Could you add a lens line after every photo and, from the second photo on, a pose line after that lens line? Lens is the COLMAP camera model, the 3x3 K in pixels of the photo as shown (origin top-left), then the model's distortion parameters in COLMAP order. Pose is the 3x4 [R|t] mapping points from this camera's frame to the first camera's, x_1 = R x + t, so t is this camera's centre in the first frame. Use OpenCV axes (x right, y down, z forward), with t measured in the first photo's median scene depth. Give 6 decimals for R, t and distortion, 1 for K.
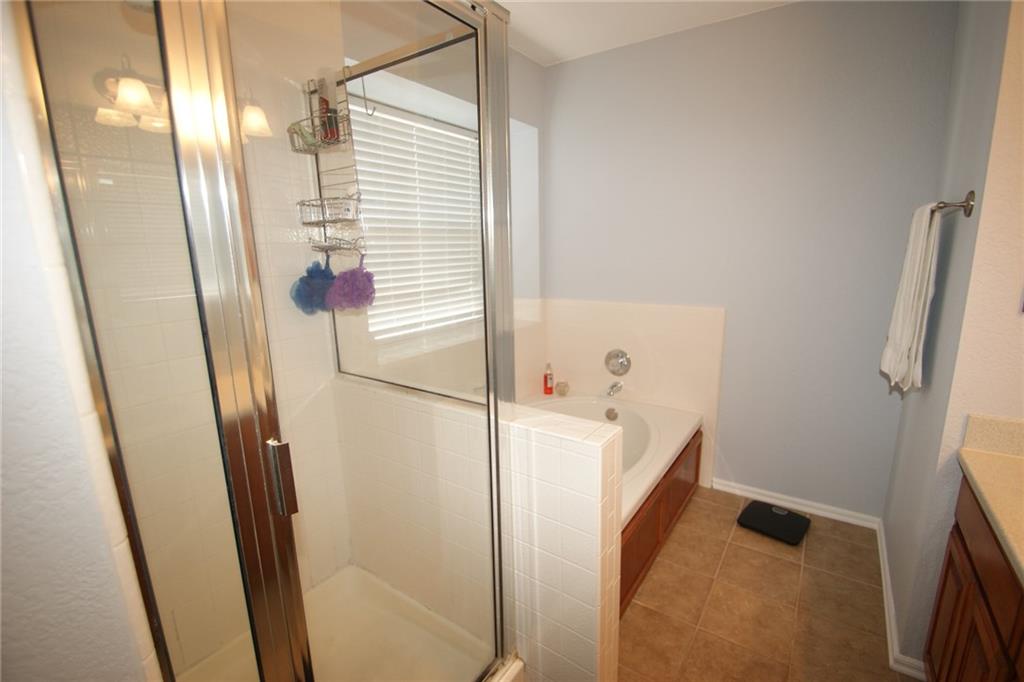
lens RADIAL K [[459.9, 0, 518.8], [0, 459.9, 349.0], [0, 0, 1]] dist [0.010078, -0.012442]
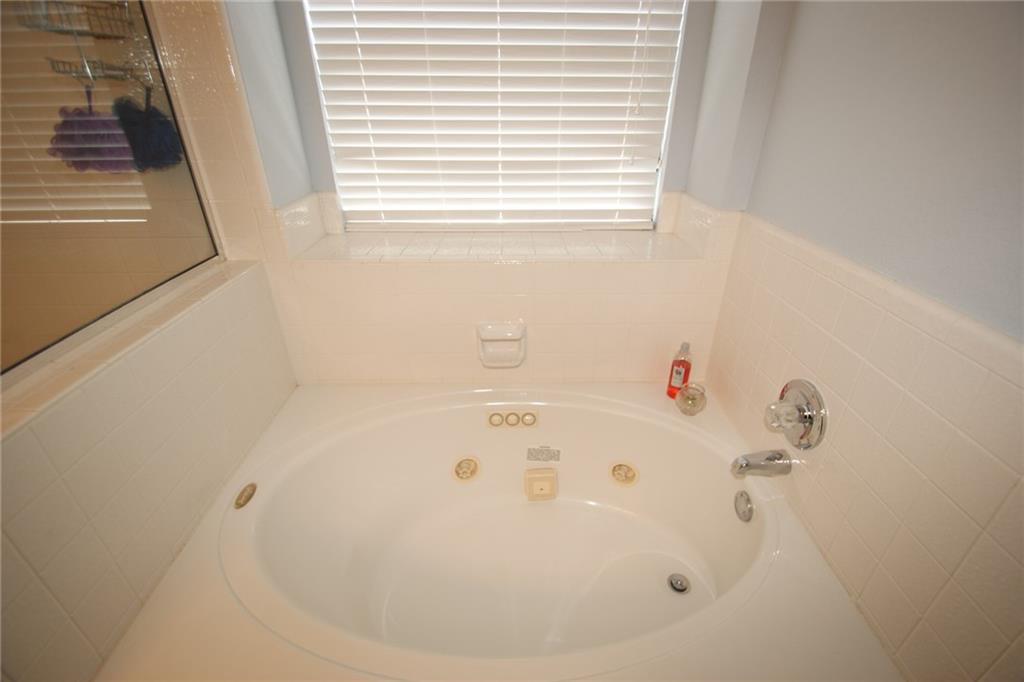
lens RADIAL K [[459.9, 0, 515.0], [0, 459.9, 343.1], [0, 0, 1]] dist [0.010078, -0.012442]
pose [[0.597324, 0.408325, -0.690272, 0.484027], [-0.196457, 0.908962, 0.367686, -0.193818], [0.777566, -0.084019, 0.623163, 0.865609]]
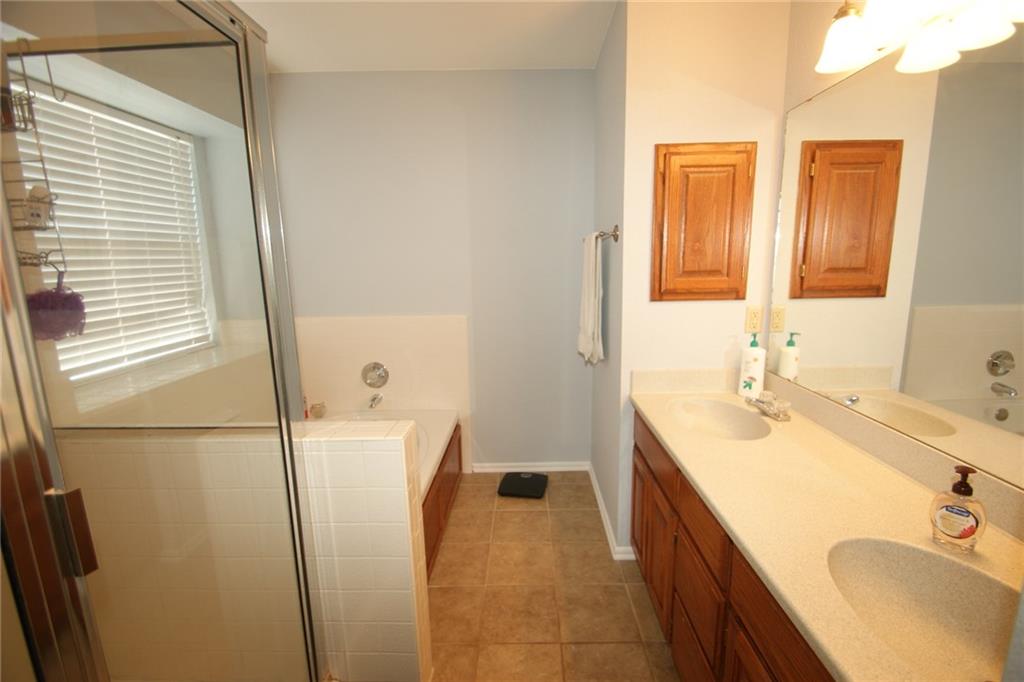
lens RADIAL K [[459.9, 0, 519.7], [0, 459.9, 349.1], [0, 0, 1]] dist [0.010078, -0.012442]
pose [[0.836156, -0.101146, 0.539085, -0.092634], [0.120486, 0.992715, -0.000624, 0.017371], [-0.535094, 0.065474, 0.842251, -0.058438]]
